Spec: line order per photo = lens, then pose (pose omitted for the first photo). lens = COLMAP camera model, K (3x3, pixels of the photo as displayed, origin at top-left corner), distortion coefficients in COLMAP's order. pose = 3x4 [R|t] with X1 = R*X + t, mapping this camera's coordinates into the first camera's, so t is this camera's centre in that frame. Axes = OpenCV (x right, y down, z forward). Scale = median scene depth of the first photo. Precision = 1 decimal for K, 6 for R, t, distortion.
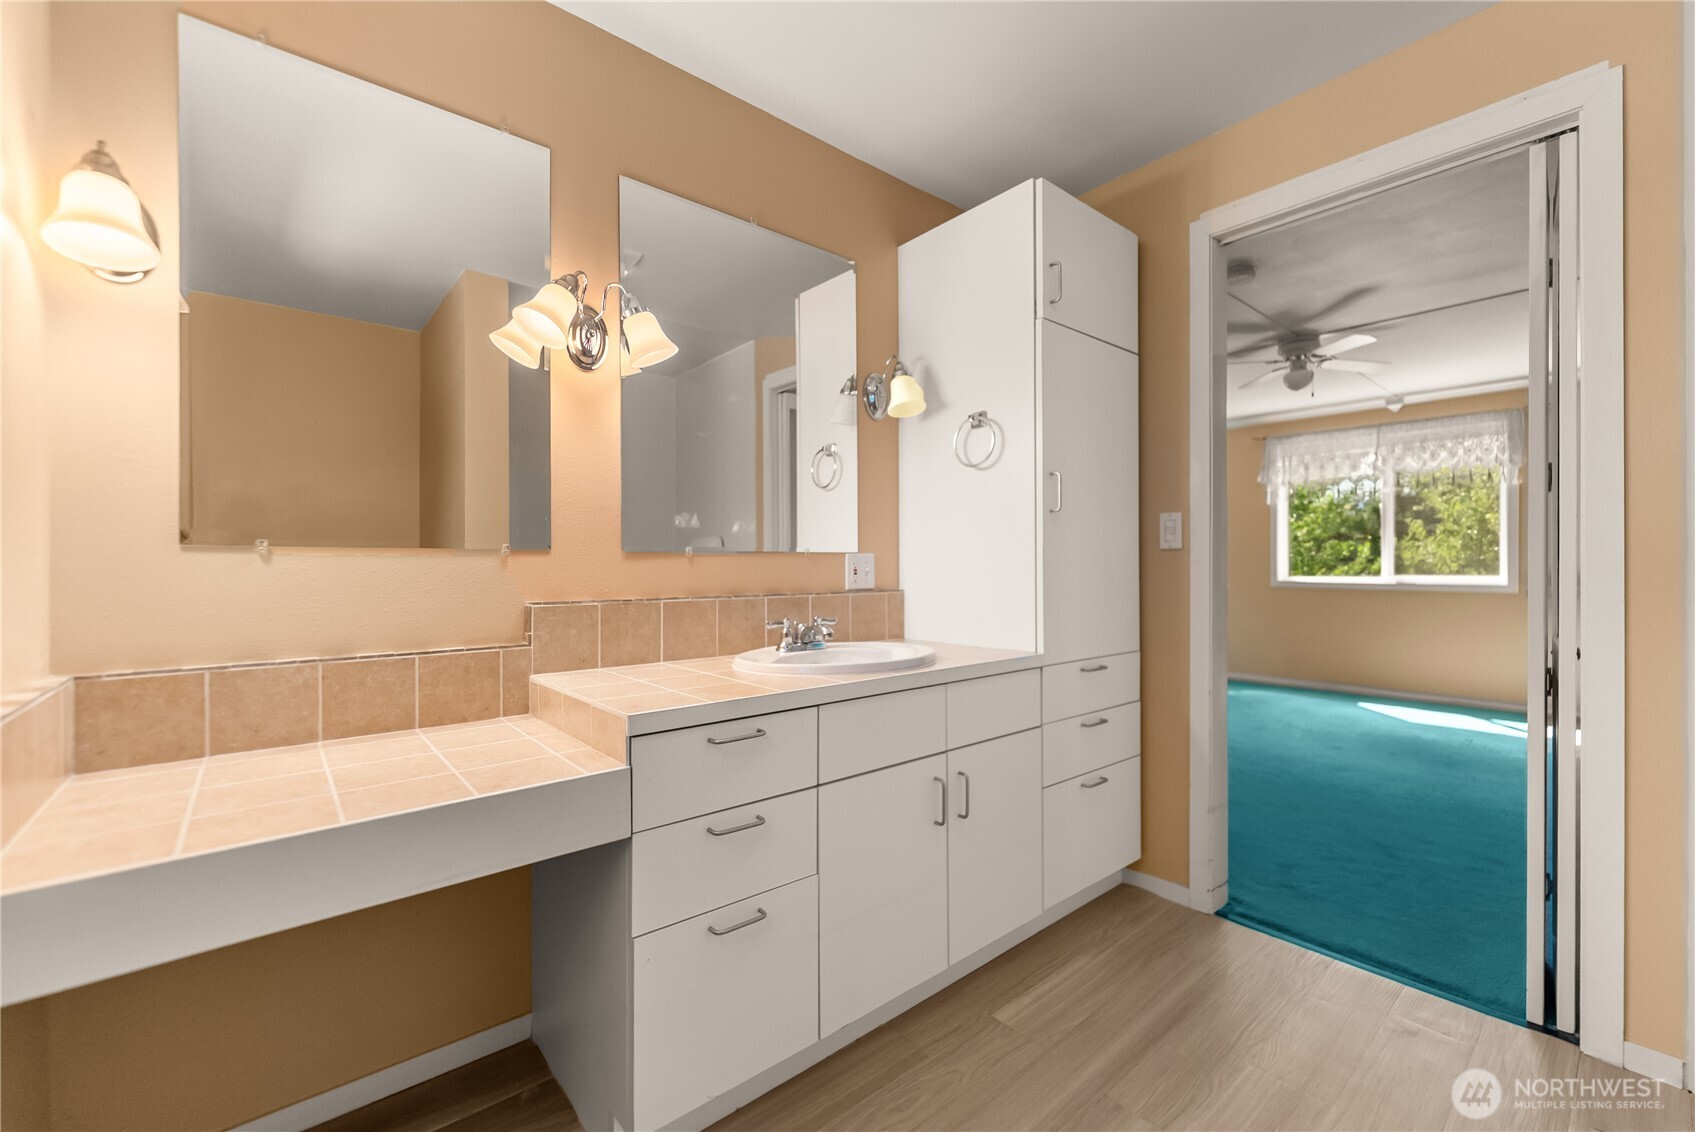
lens RADIAL K [[698.5, 0, 846.0], [0, 698.5, 563.9], [0, 0, 1]] dist [-0.001232, -0.000420]
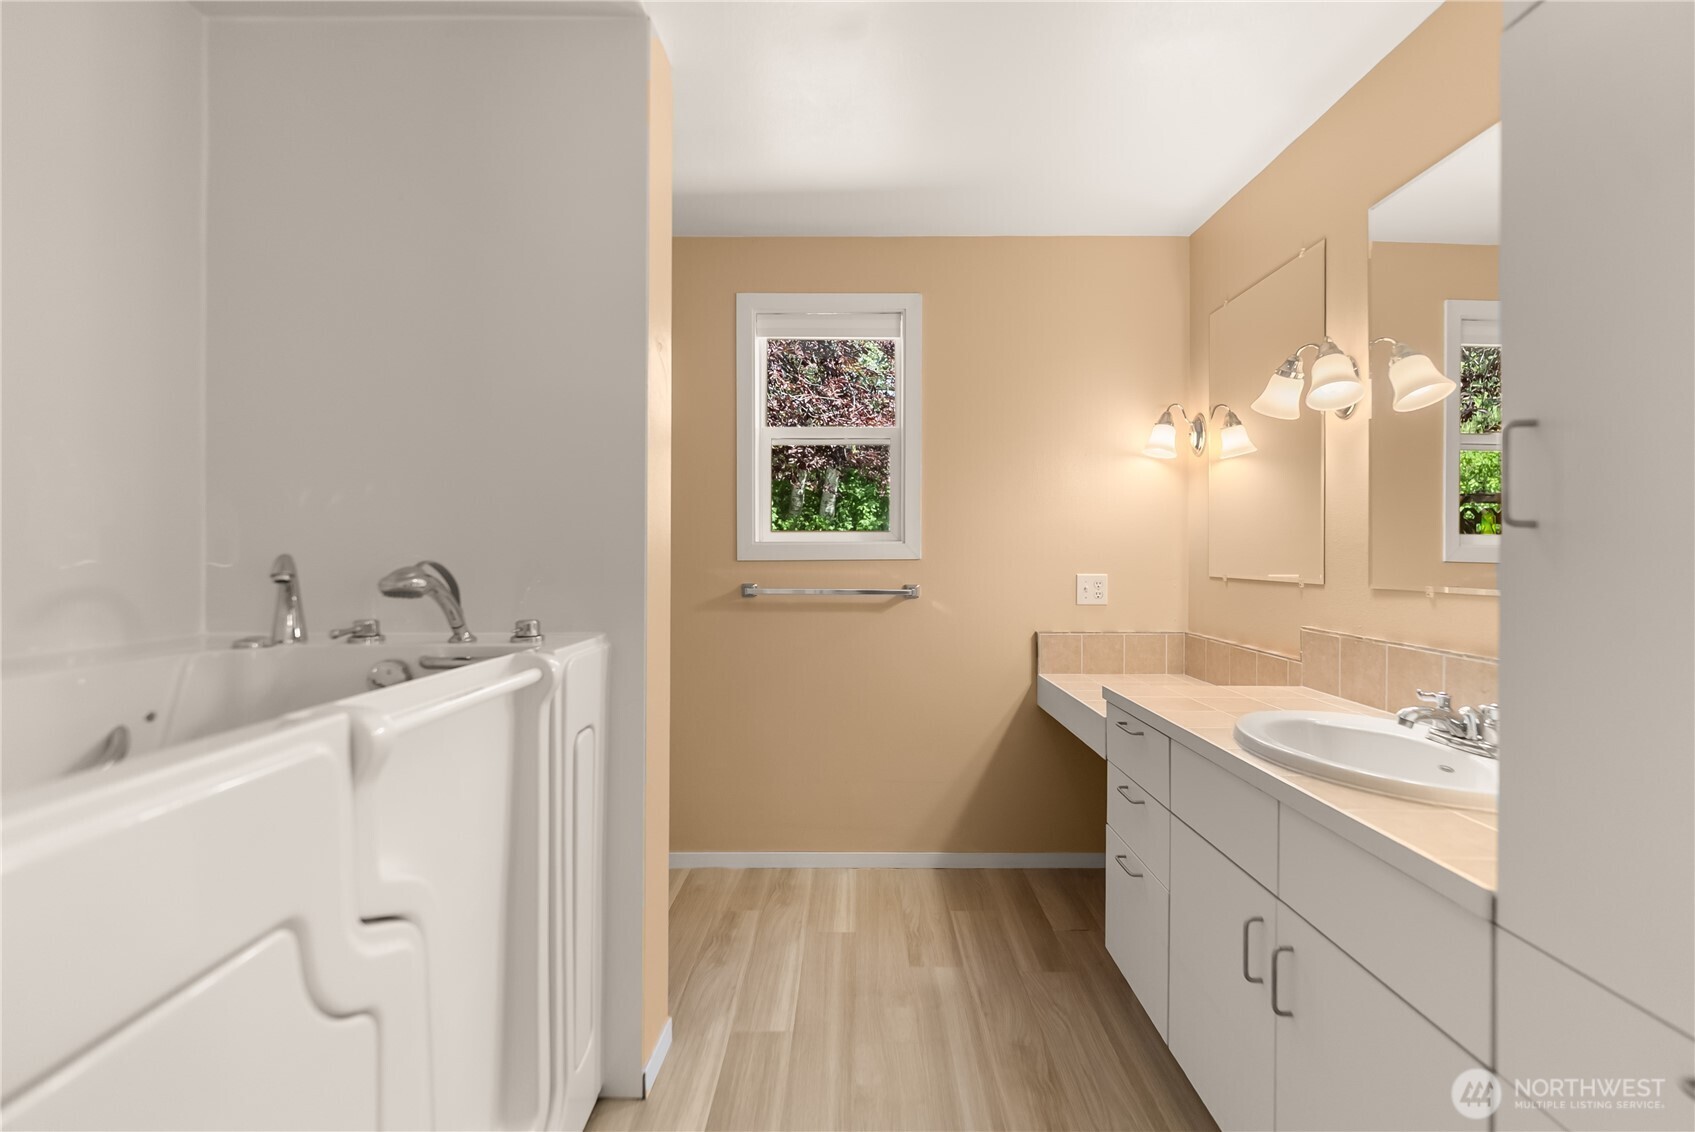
lens RADIAL K [[698.5, 0, 847.9], [0, 698.5, 557.2], [0, 0, 1]] dist [-0.001232, -0.000420]
pose [[-0.641156, 0.009976, -0.767346, 0.932538], [0.002054, 0.999934, 0.011284, -0.076251], [0.767408, 0.005659, -0.641134, 1.105316]]
